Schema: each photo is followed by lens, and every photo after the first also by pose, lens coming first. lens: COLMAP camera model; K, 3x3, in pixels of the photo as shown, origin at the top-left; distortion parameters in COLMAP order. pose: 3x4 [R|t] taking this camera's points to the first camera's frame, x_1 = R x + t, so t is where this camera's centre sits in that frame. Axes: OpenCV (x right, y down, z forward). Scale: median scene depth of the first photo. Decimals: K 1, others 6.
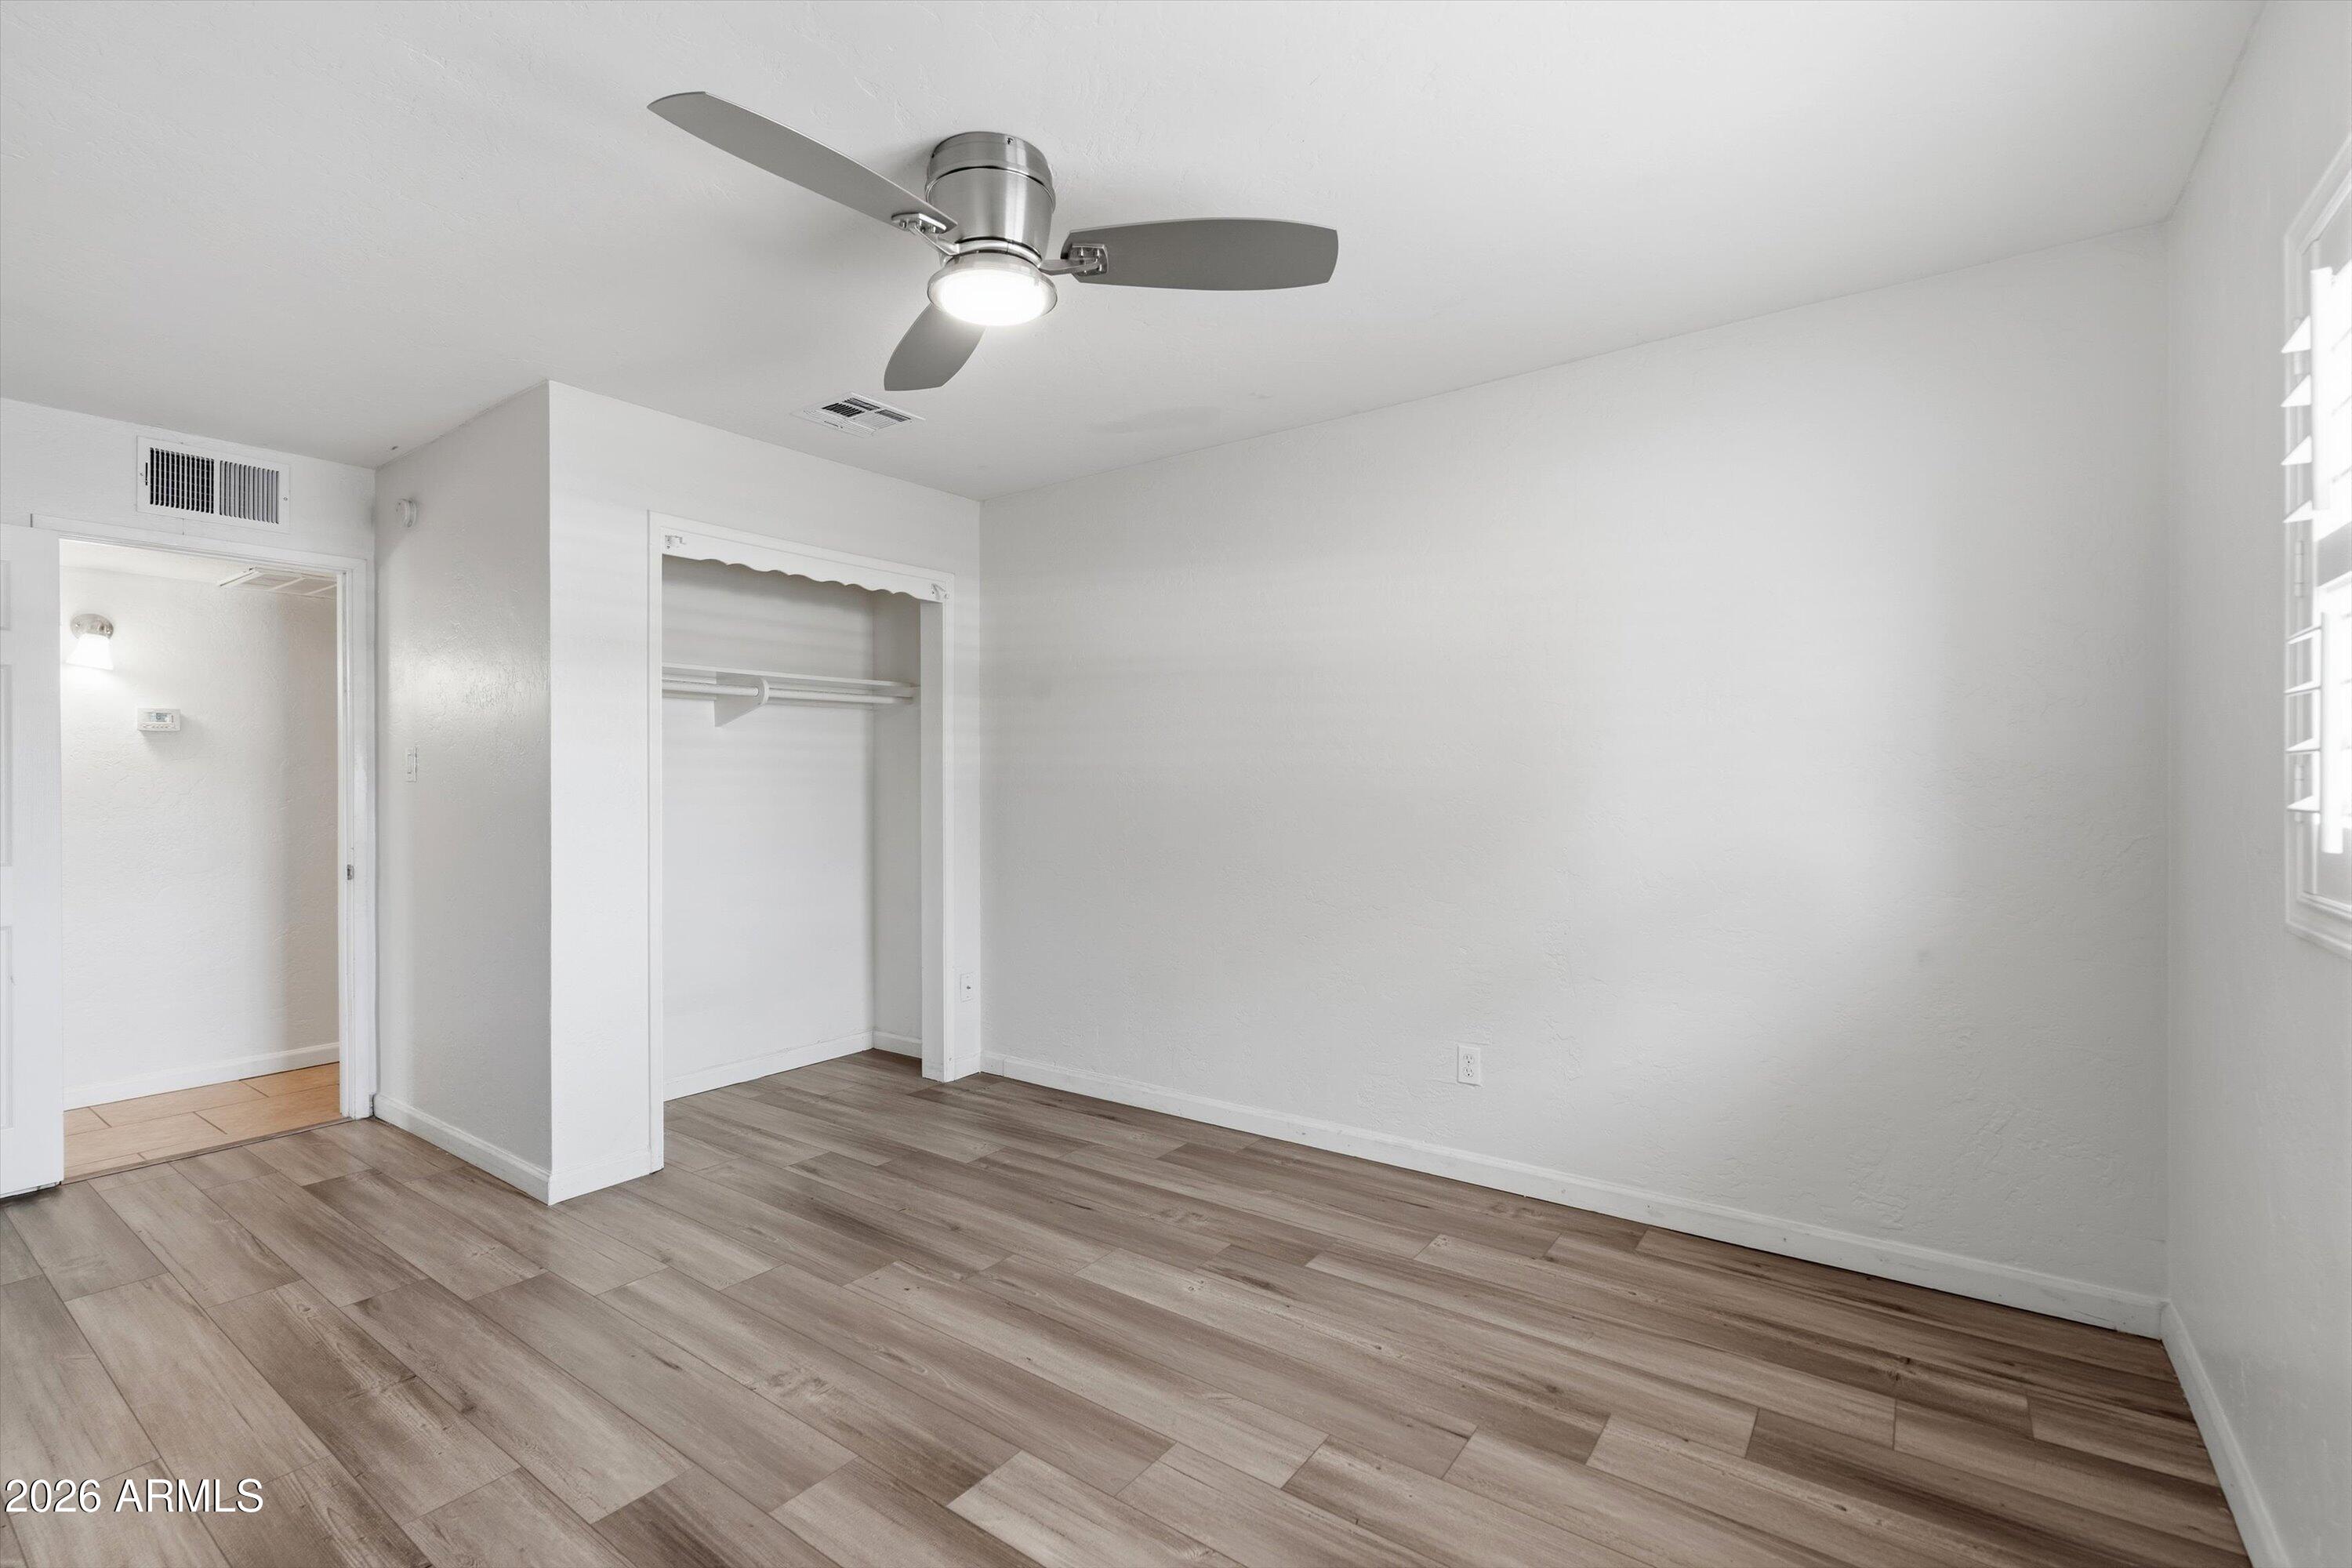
lens RADIAL K [[1064.1, 0, 1161.5], [0, 1064.1, 779.9], [0, 0, 1]] dist [-0.008209, 0.003206]
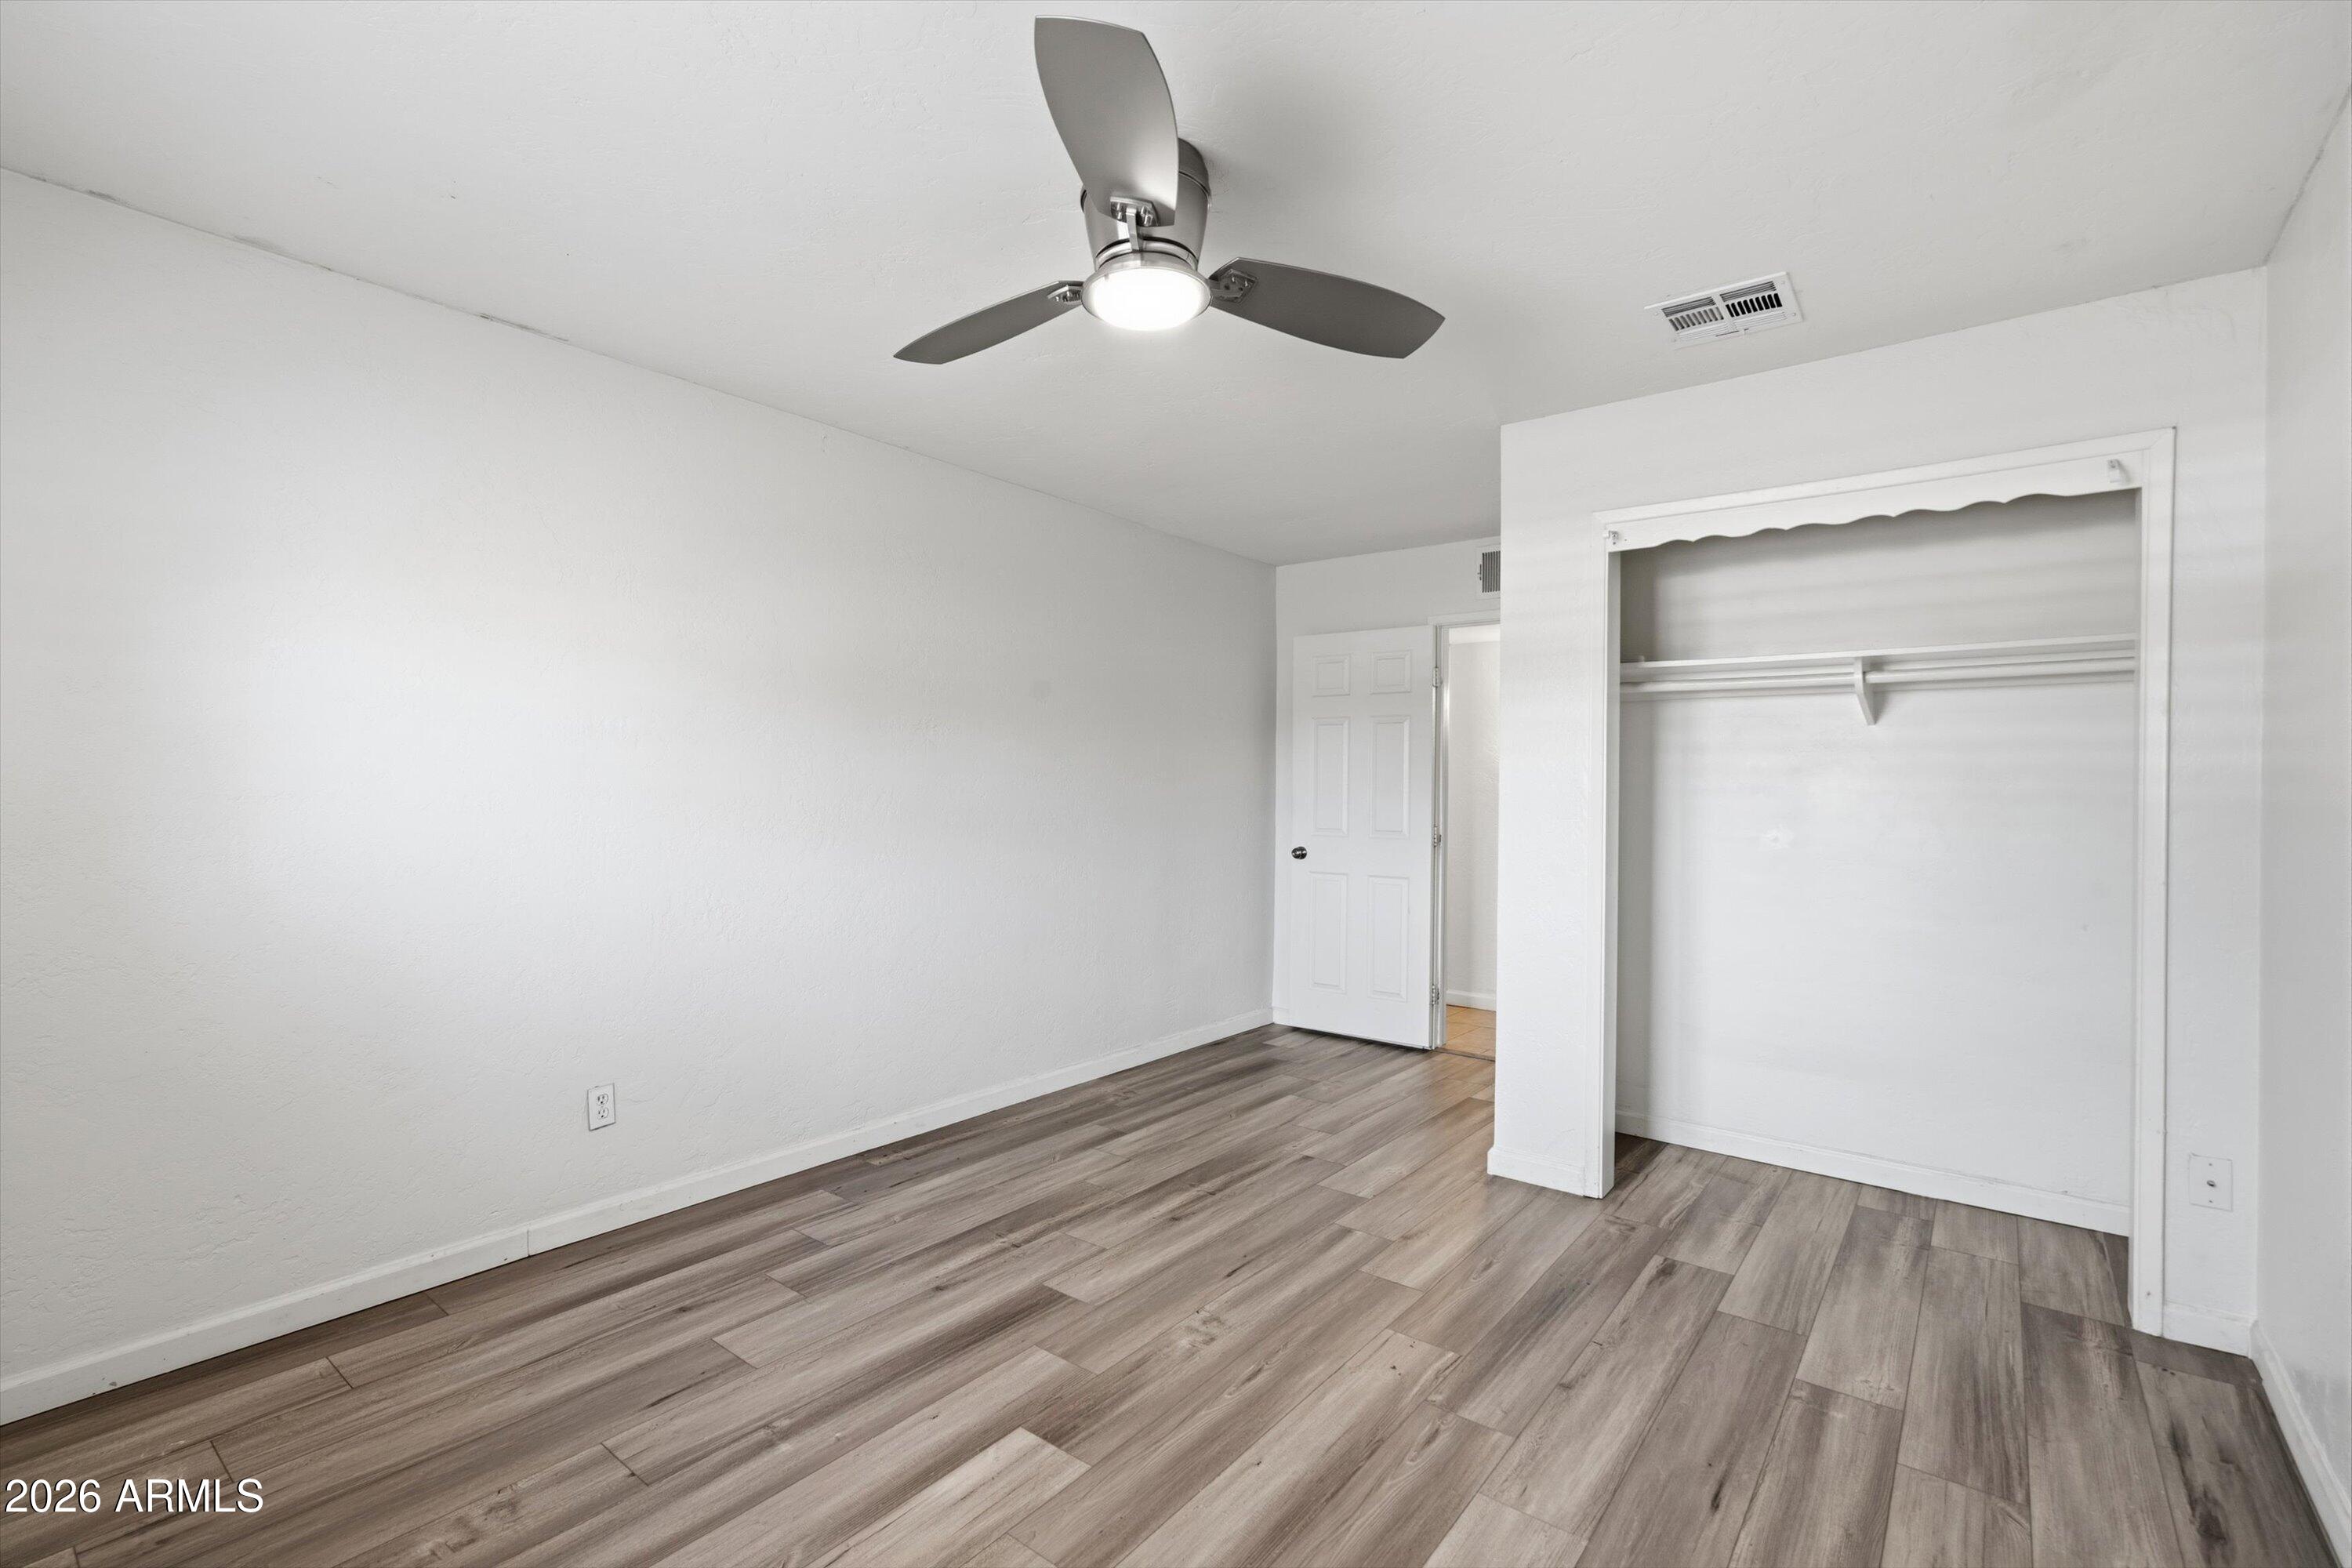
lens RADIAL K [[1064.1, 0, 1156.8], [0, 1064.1, 783.1], [0, 0, 1]] dist [-0.008209, 0.003206]
pose [[-0.047842, 0.002328, -0.998852, 0.539538], [-0.010230, 0.999944, 0.002820, -0.005546], [0.998803, 0.010353, -0.047816, 0.697497]]
